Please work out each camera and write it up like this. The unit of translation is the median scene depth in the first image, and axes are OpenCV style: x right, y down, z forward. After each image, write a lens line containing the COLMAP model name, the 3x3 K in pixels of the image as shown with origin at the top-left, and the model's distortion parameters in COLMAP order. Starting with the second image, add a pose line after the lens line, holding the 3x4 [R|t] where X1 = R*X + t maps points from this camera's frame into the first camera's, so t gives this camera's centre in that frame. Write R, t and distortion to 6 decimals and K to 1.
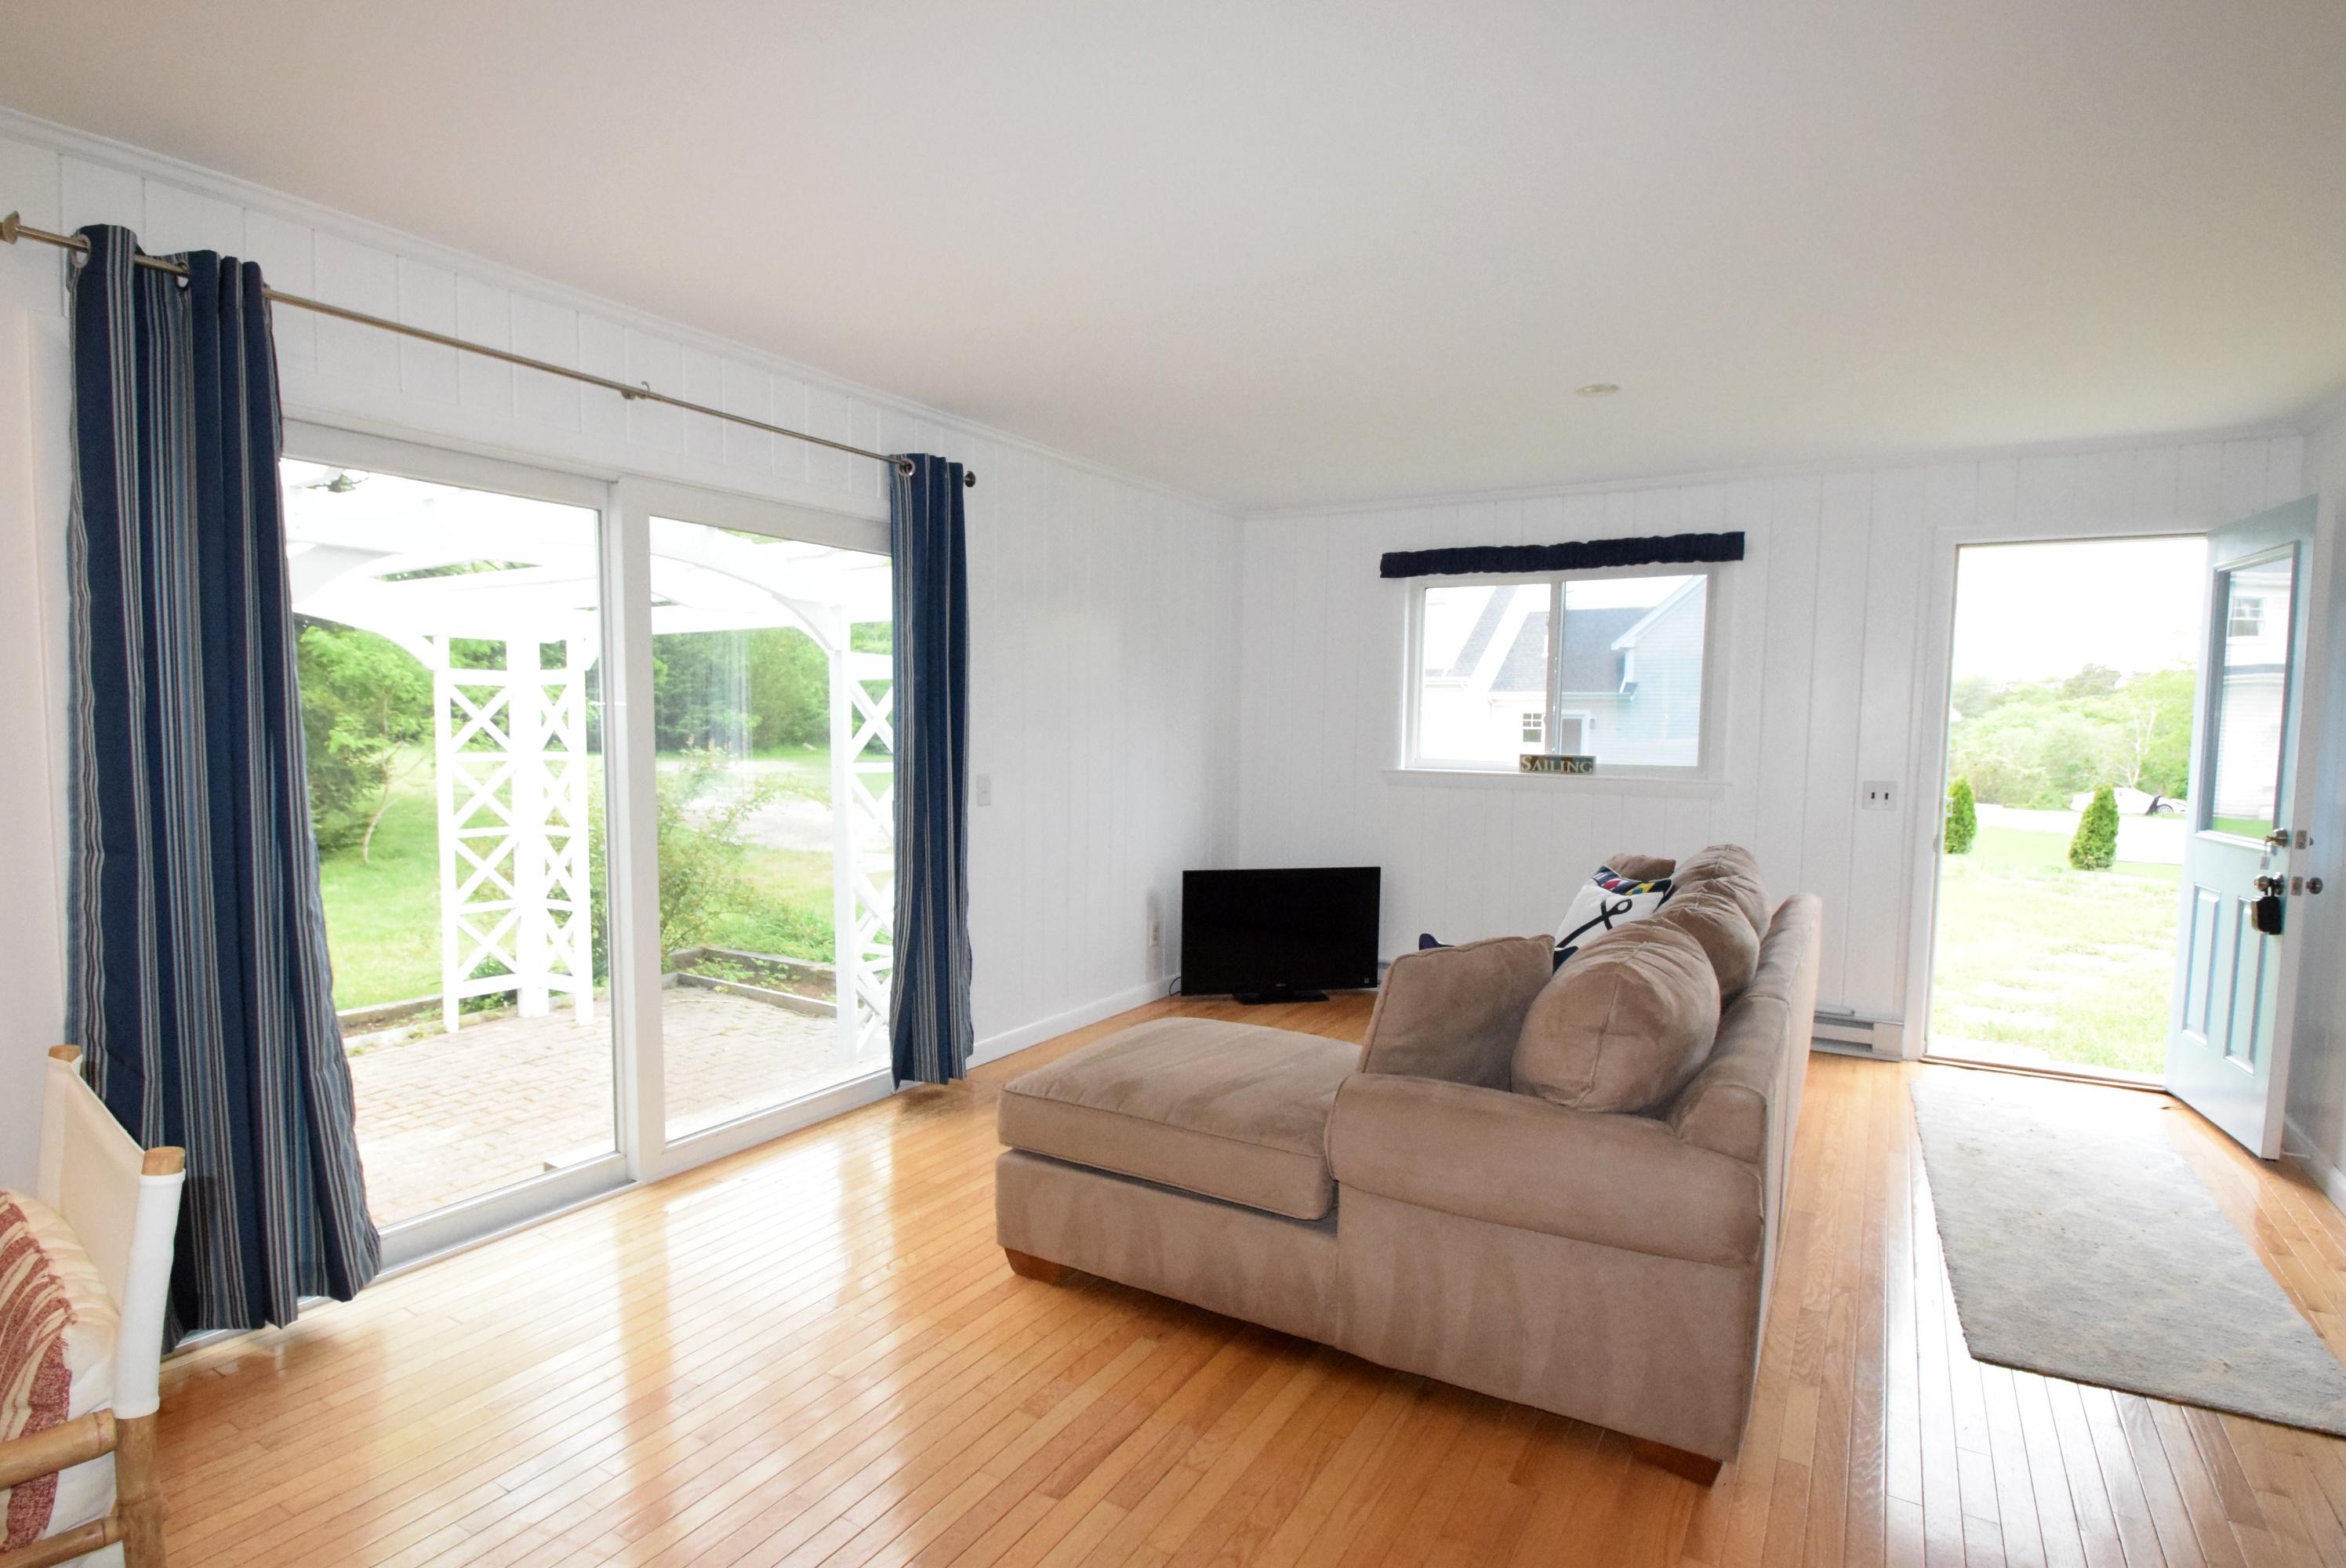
lens RADIAL K [[1193.9, 0, 1163.9], [0, 1193.9, 816.5], [0, 0, 1]] dist [0.000030, -0.018760]
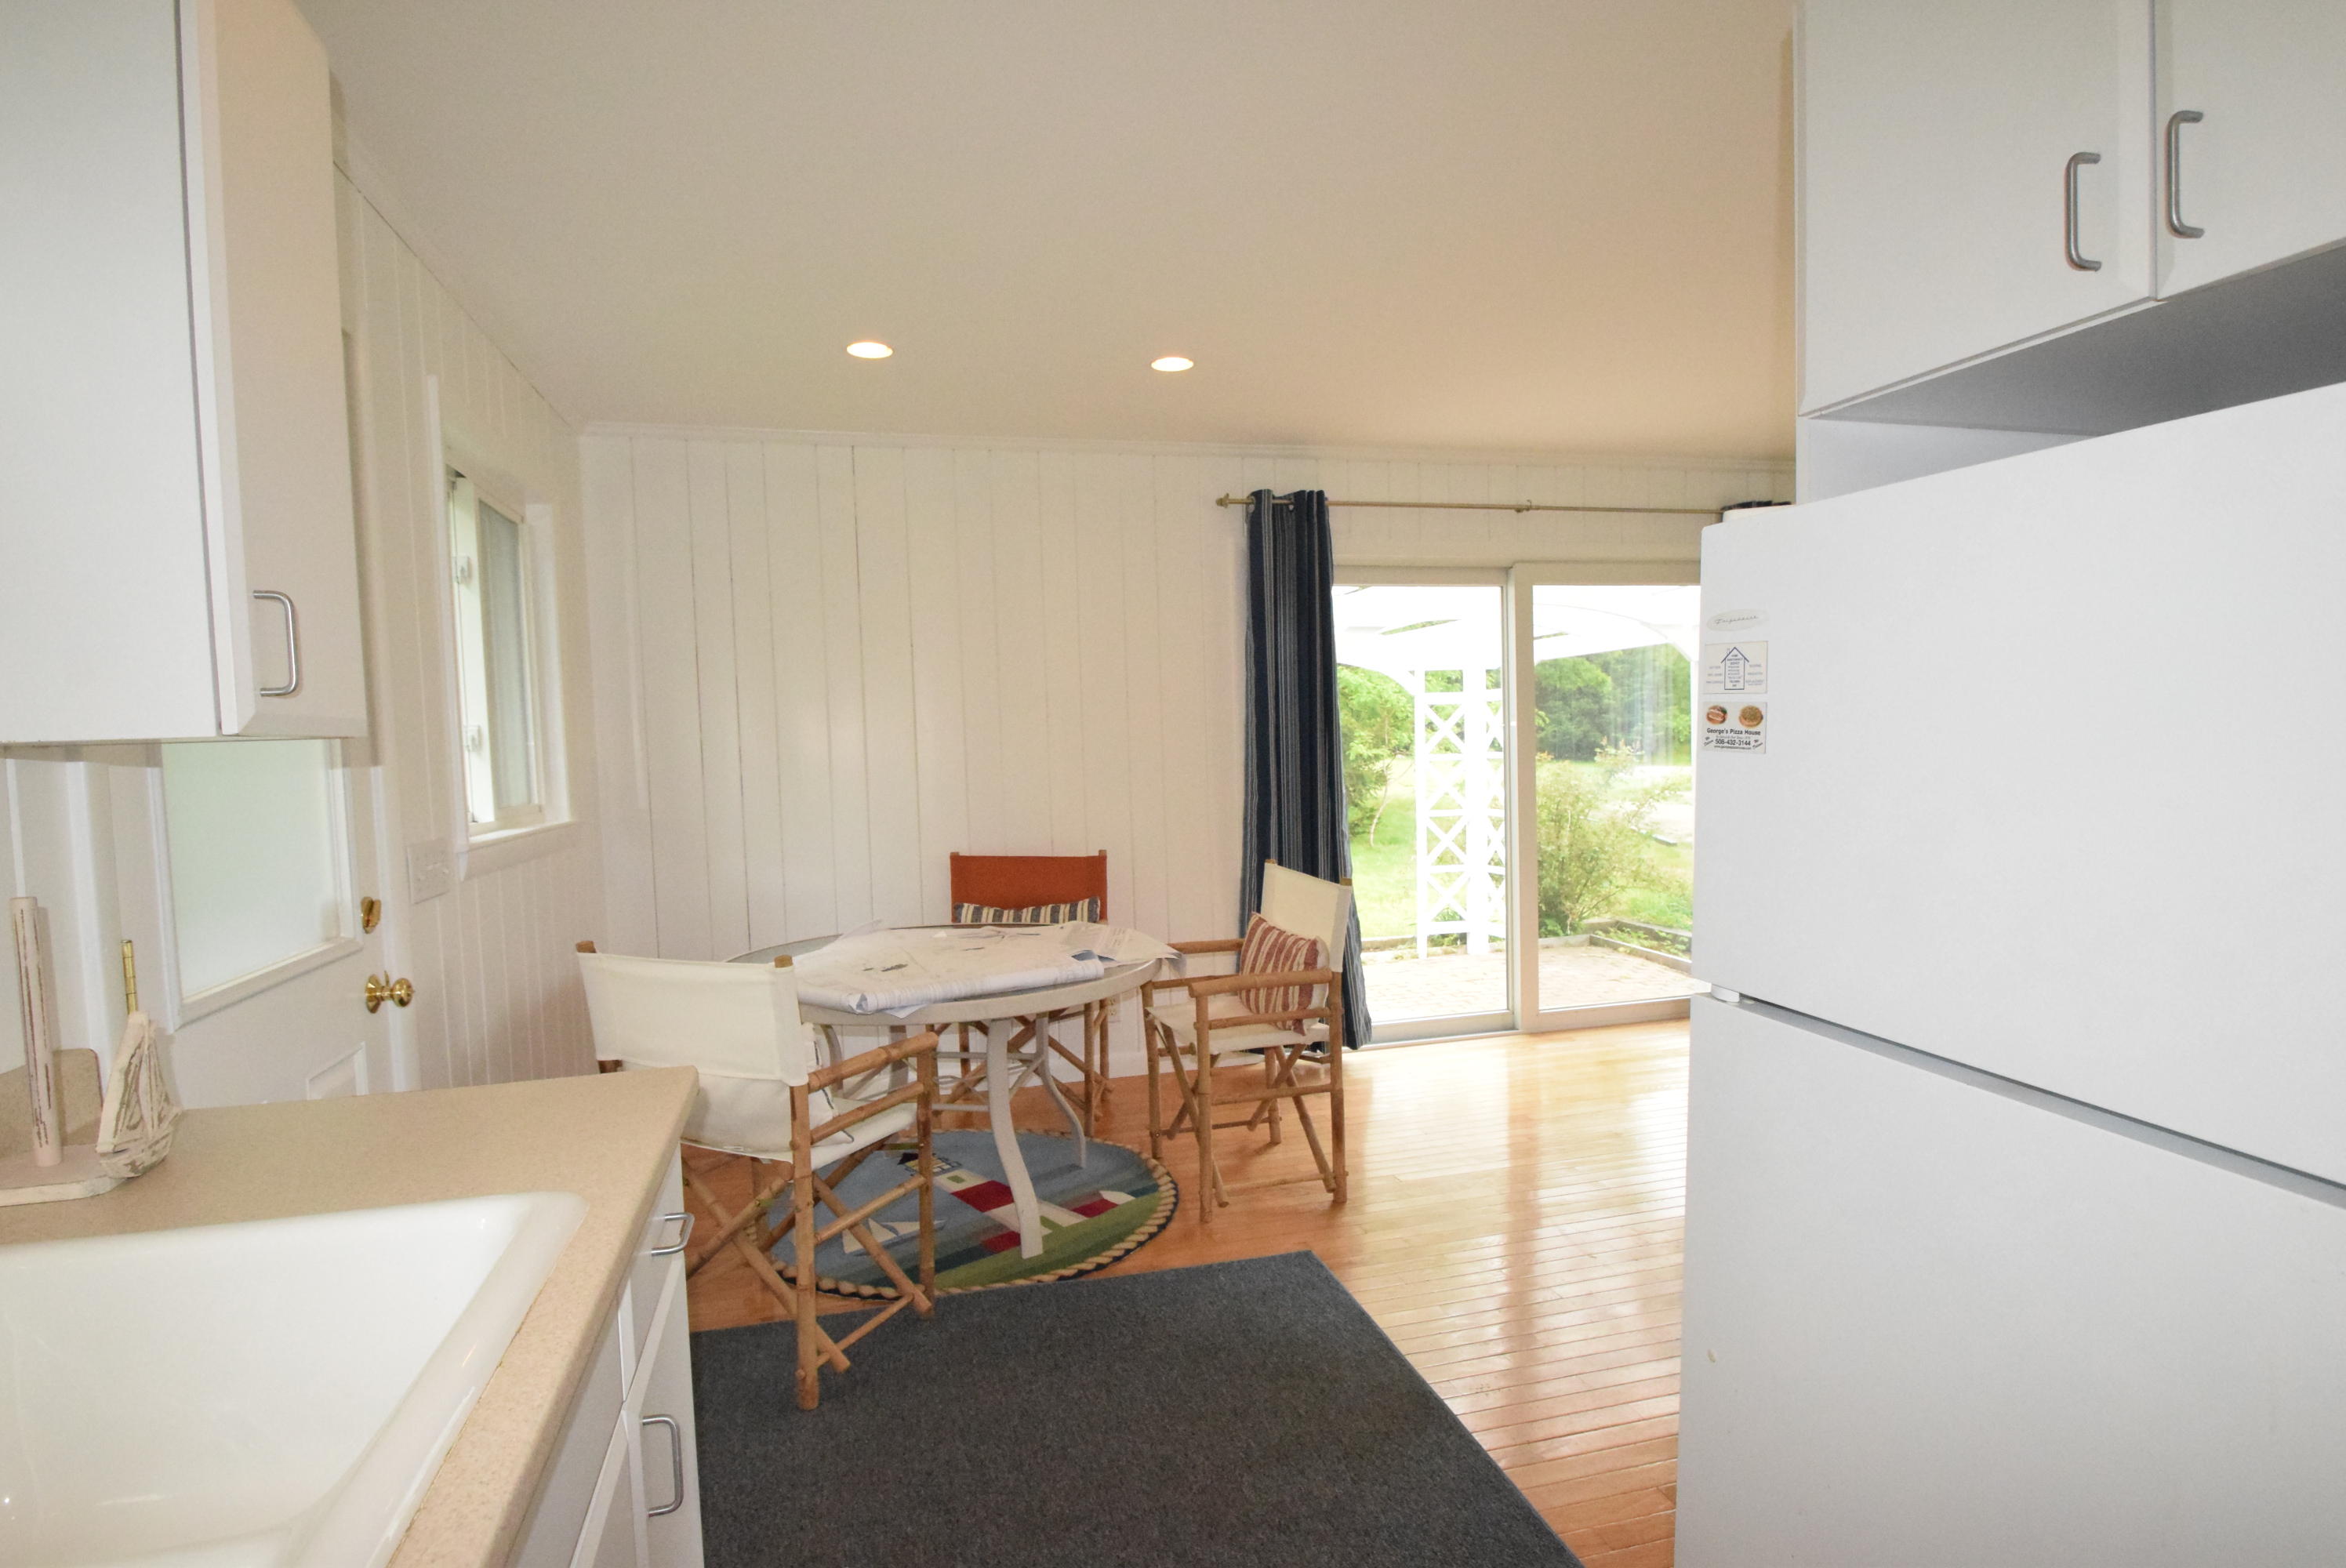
lens RADIAL K [[1193.9, 0, 1163.9], [0, 1193.9, 816.5], [0, 0, 1]] dist [0.000030, -0.018760]
pose [[0.721604, 0.011110, -0.692217, 0.131561], [-0.015549, 0.999879, -0.000161, 0.021953], [0.692131, 0.010879, 0.721690, -0.191536]]
